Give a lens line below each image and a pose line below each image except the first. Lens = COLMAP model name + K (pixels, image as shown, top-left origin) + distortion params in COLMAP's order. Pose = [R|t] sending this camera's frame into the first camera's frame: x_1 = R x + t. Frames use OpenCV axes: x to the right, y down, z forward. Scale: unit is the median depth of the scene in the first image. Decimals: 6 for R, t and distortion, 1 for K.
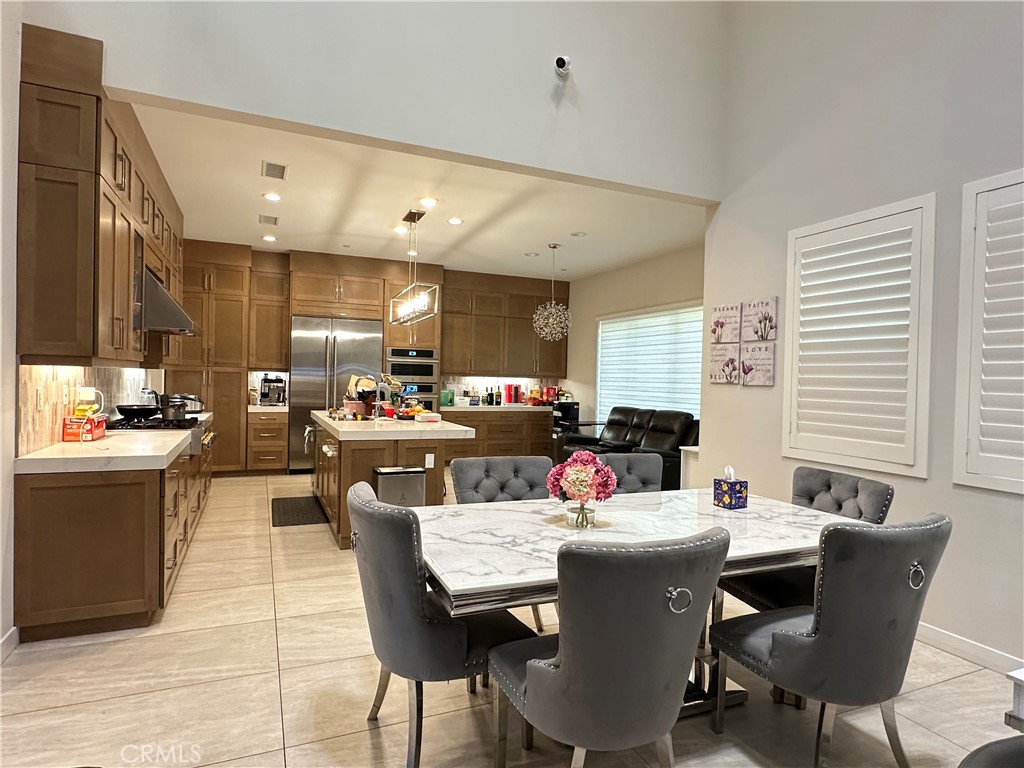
lens RADIAL K [[573.2, 0, 508.6], [0, 573.2, 385.8], [0, 0, 1]] dist [-0.000620, 0.000327]
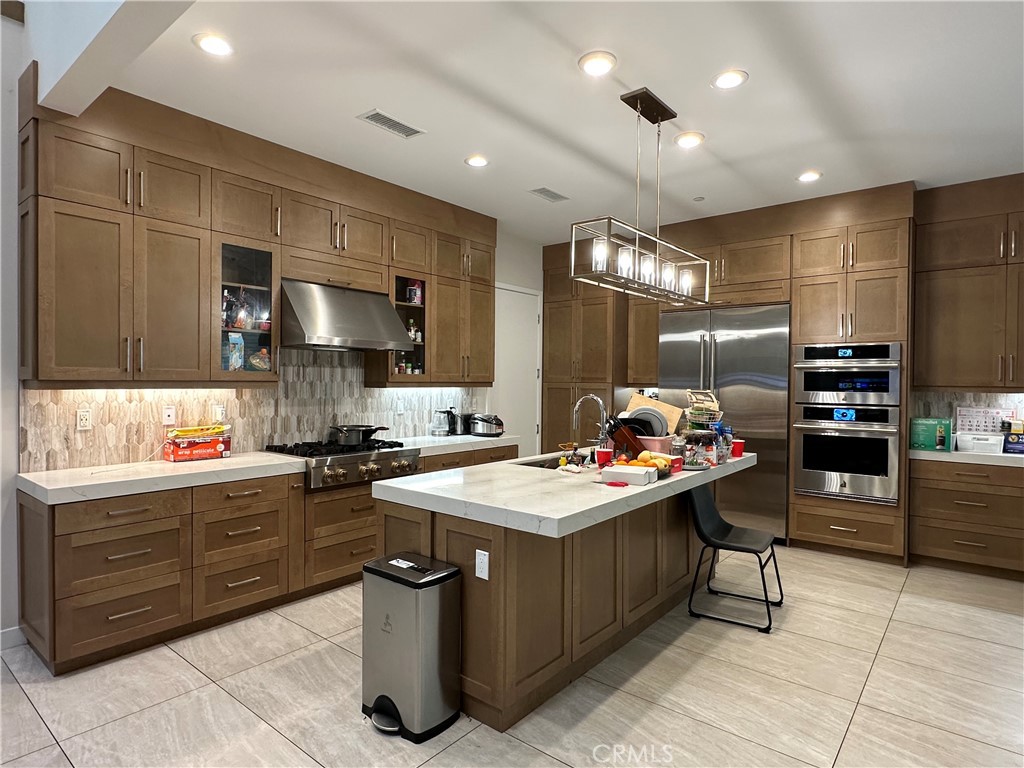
lens RADIAL K [[573.2, 0, 508.6], [0, 573.2, 385.8], [0, 0, 1]] dist [-0.000620, 0.000327]
pose [[0.456540, -0.012360, -0.889617, 0.197020], [-0.008780, 0.999792, -0.018396, -0.010917], [0.889660, 0.016210, 0.456337, 0.473618]]
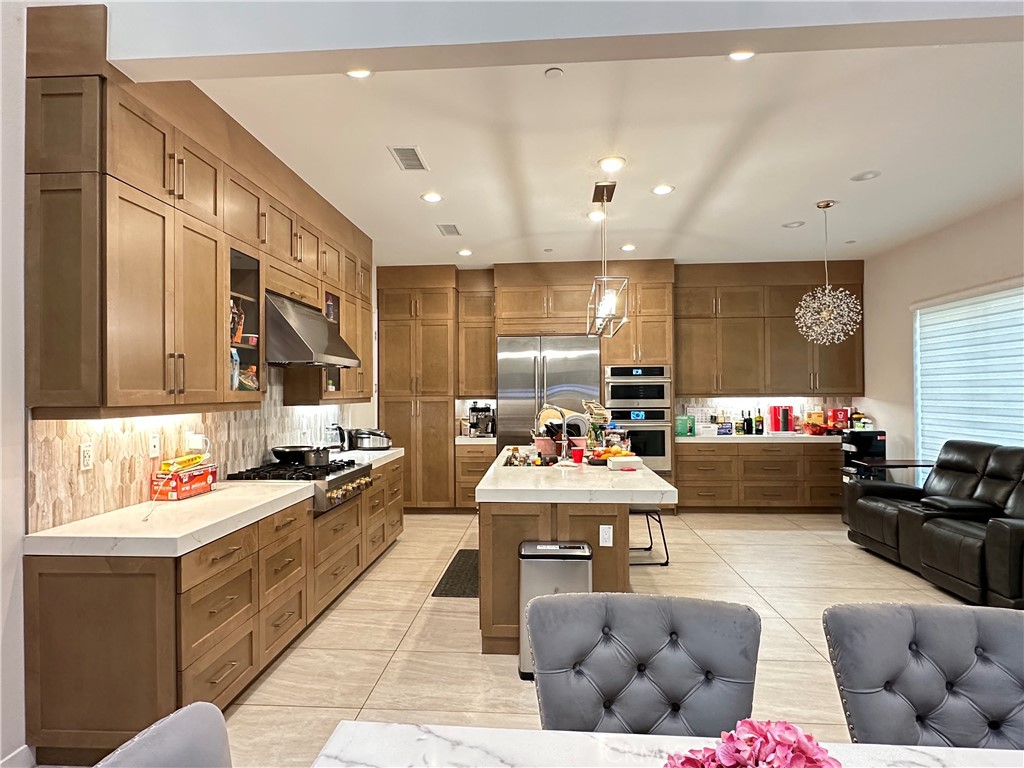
lens RADIAL K [[573.2, 0, 508.6], [0, 573.2, 385.8], [0, 0, 1]] dist [-0.000620, 0.000327]
pose [[0.887049, -0.035776, -0.460287, 0.046143], [0.023203, 0.999188, -0.032945, -0.015149], [0.461092, 0.018544, 0.887159, 0.209867]]
